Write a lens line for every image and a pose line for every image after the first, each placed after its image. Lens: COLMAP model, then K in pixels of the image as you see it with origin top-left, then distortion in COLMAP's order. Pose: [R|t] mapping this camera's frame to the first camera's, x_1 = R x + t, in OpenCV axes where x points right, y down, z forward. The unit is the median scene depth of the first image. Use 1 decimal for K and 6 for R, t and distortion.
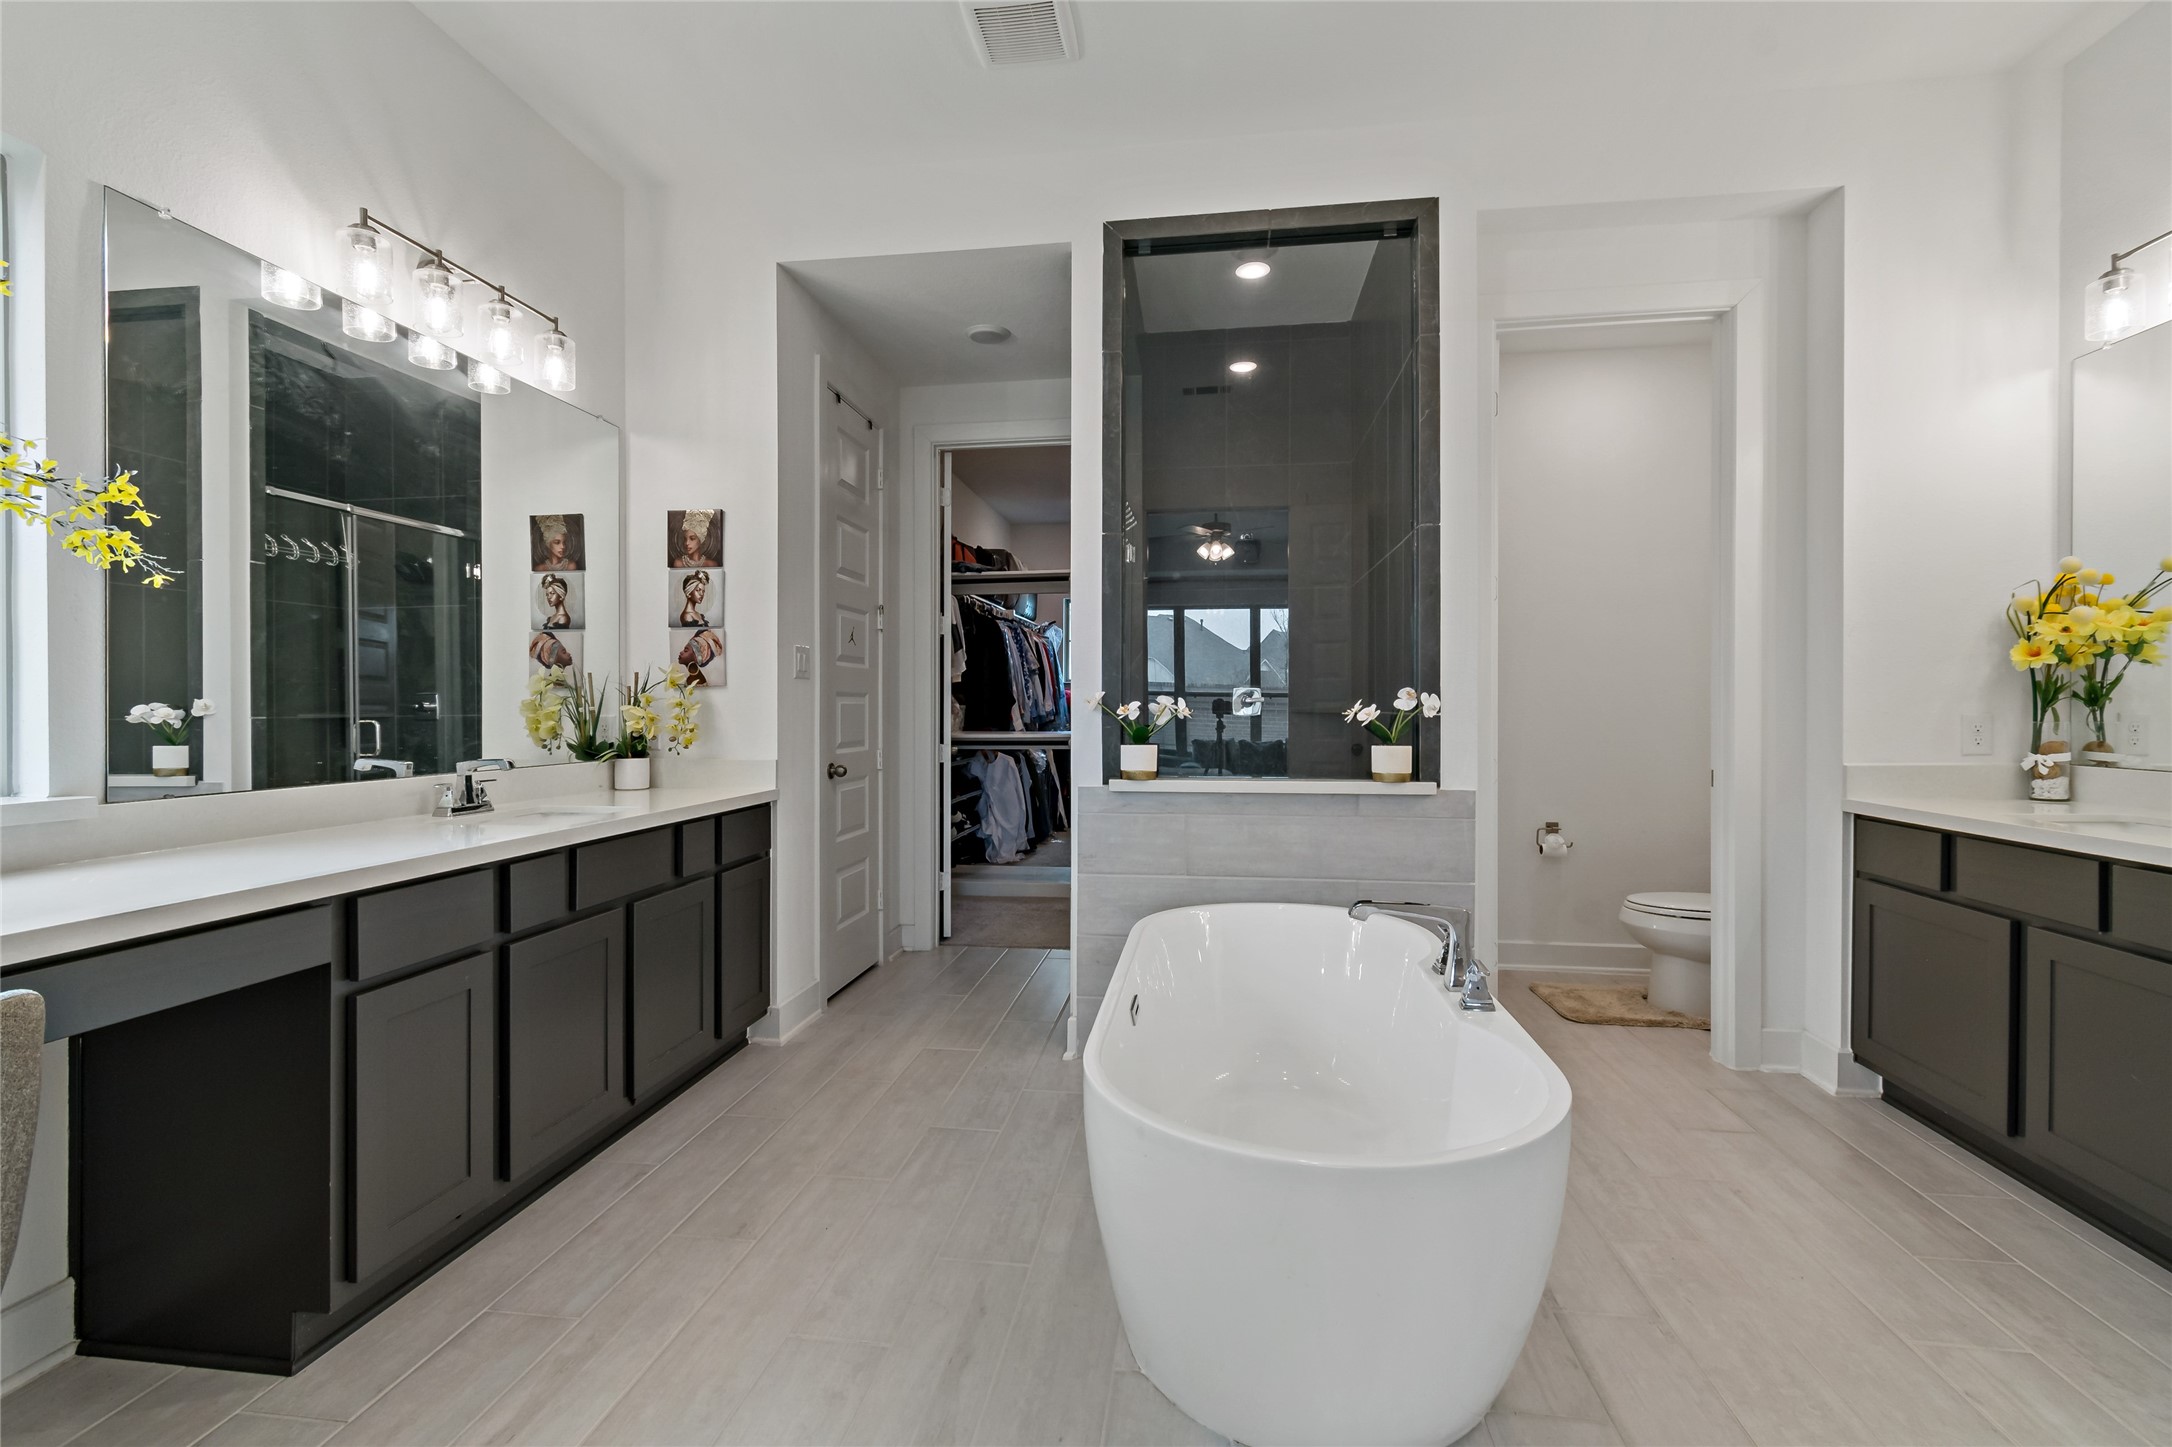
lens RADIAL K [[964.4, 0, 1087.7], [0, 964.4, 718.8], [0, 0, 1]] dist [0.000671, -0.000338]
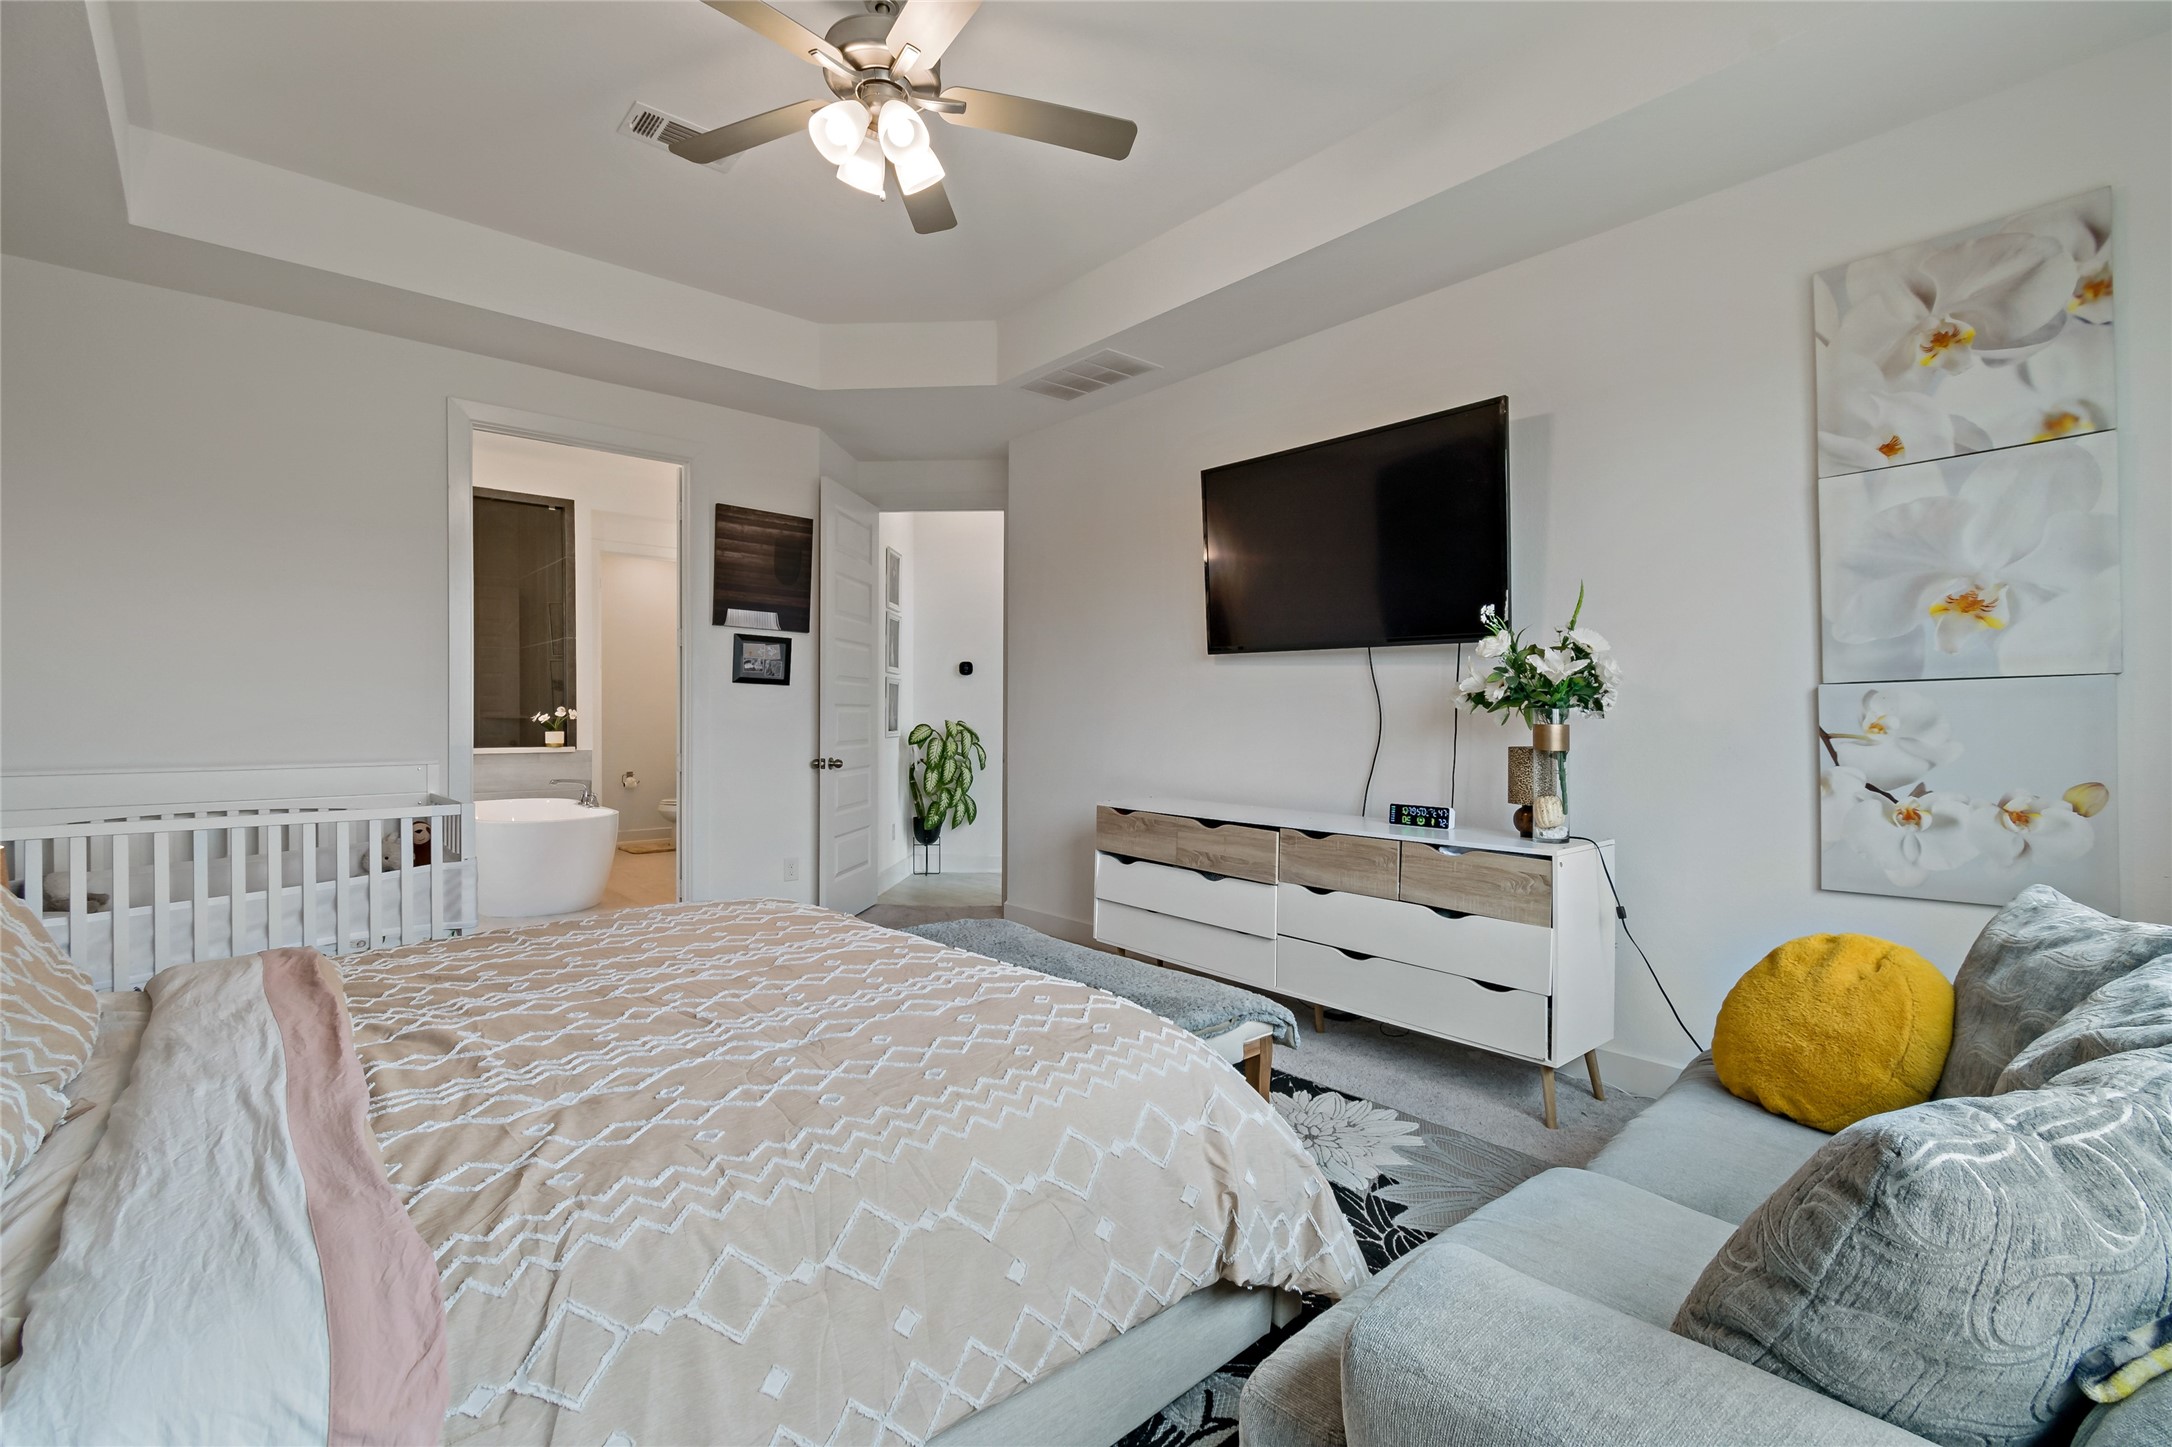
lens RADIAL K [[964.4, 0, 1084.6], [0, 964.4, 717.5], [0, 0, 1]] dist [0.000671, -0.000338]
pose [[0.650652, 0.000995, 0.759376, -0.623891], [0.005463, 0.999967, -0.005990, 0.014827], [-0.759357, 0.008046, 0.650625, -1.494279]]
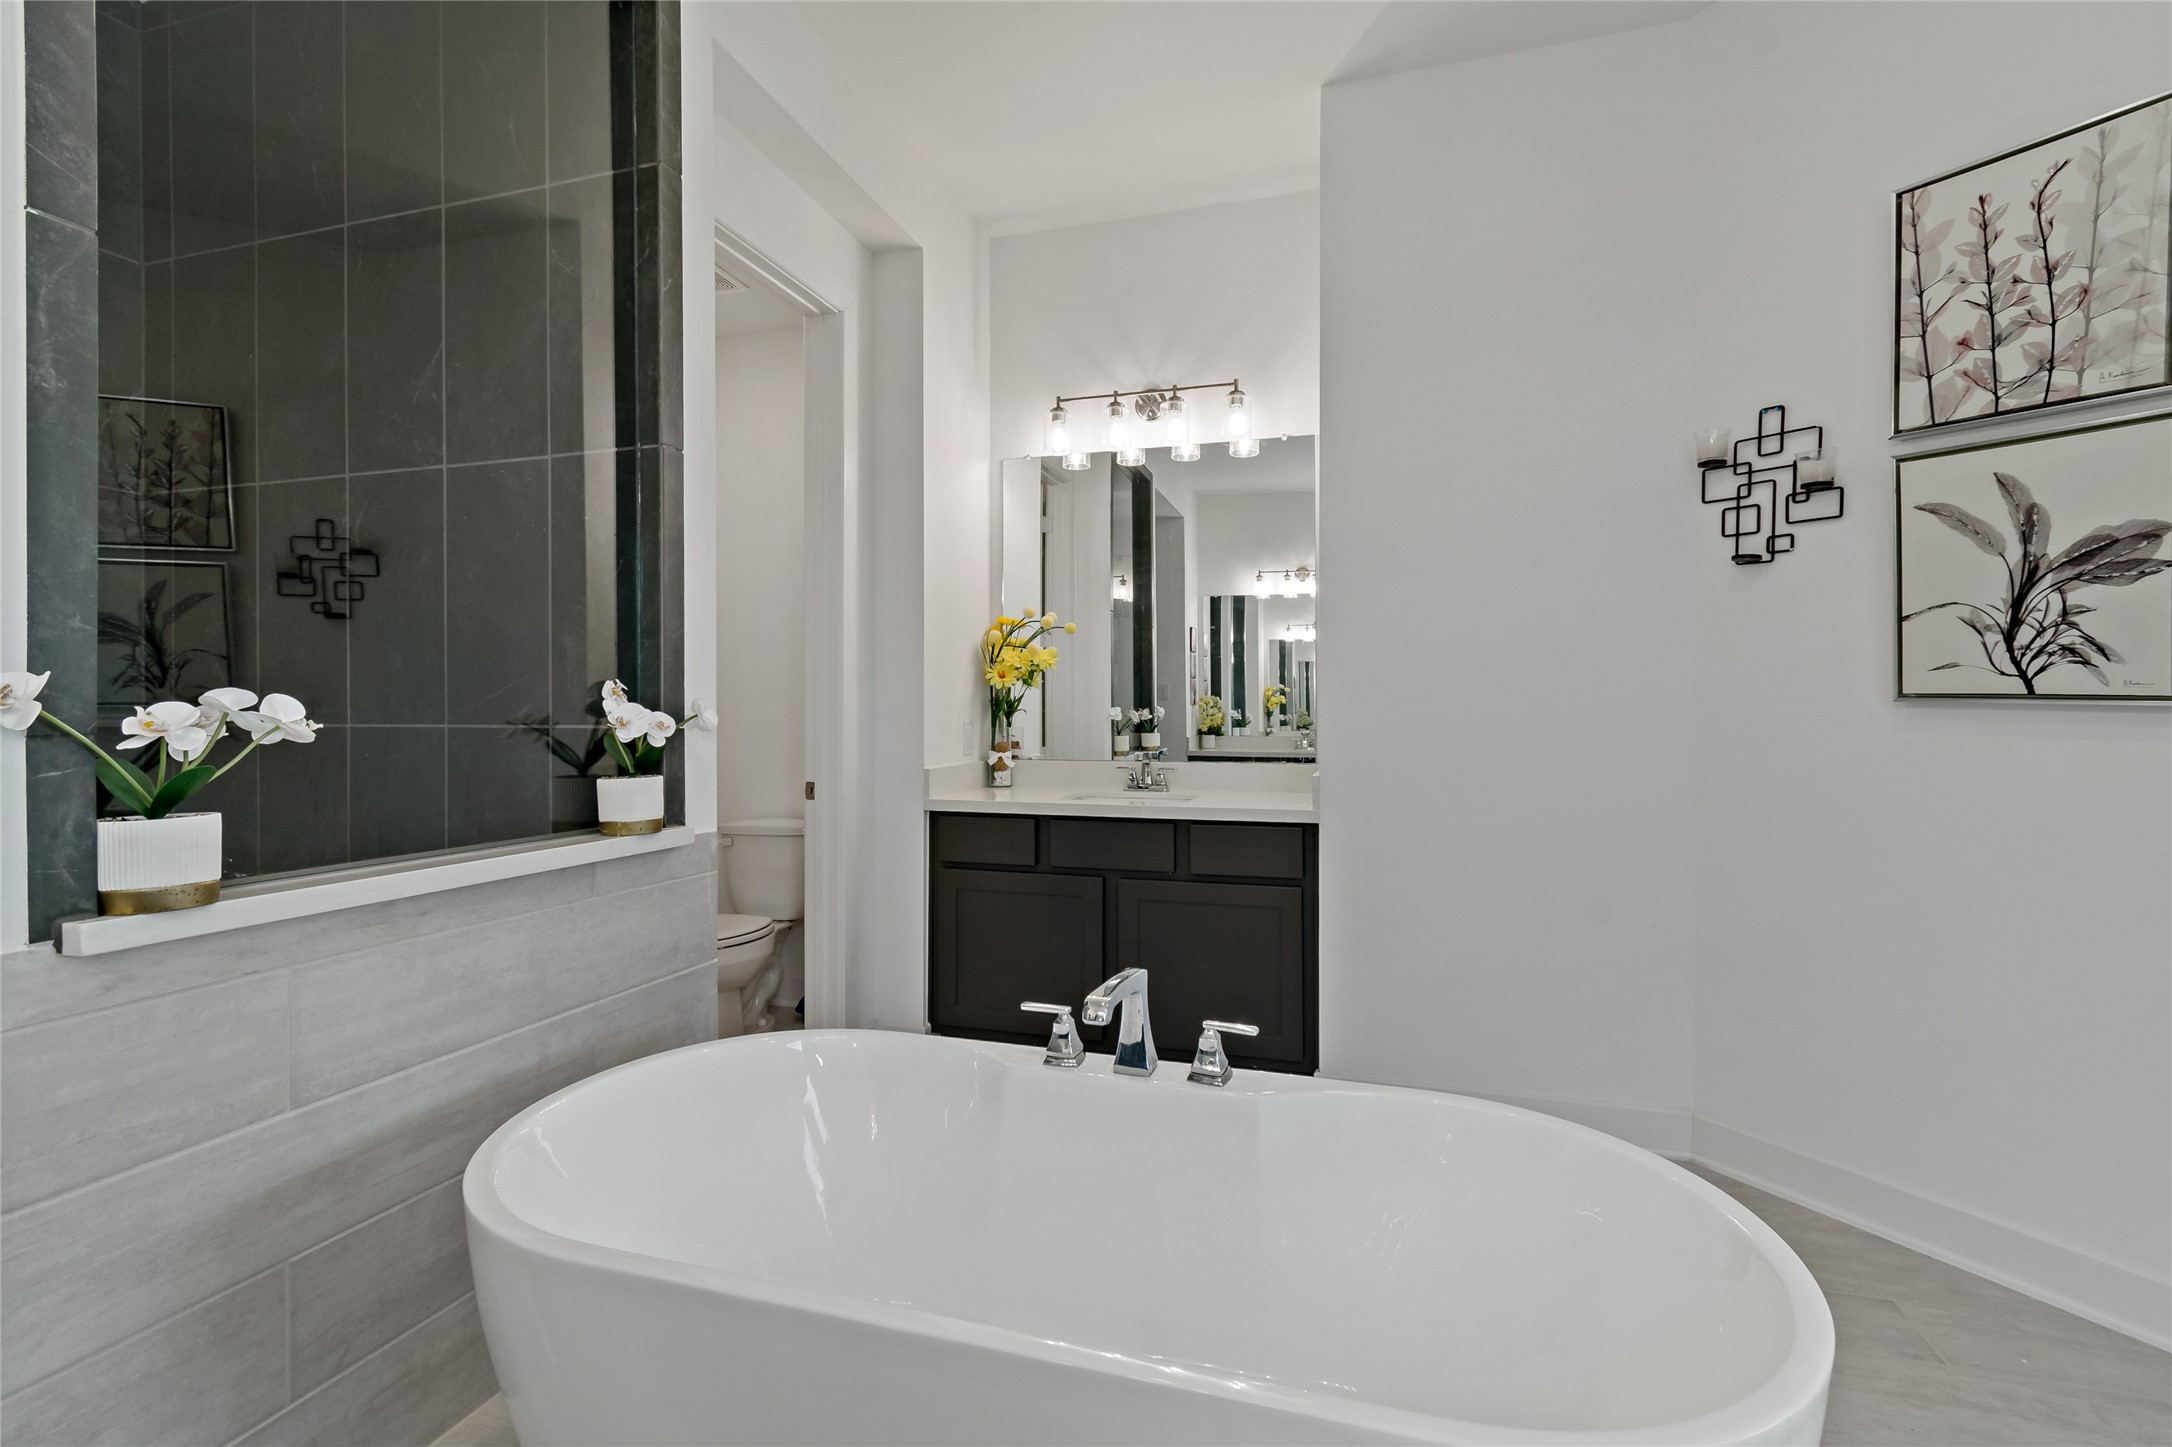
lens RADIAL K [[964.4, 0, 1102.9], [0, 964.4, 720.3], [0, 0, 1]] dist [0.000671, -0.000338]
pose [[0.157600, -0.004093, 0.987495, -0.268414], [0.010508, 0.999942, 0.002468, -0.007845], [-0.987447, 0.009988, 0.157633, 0.588616]]
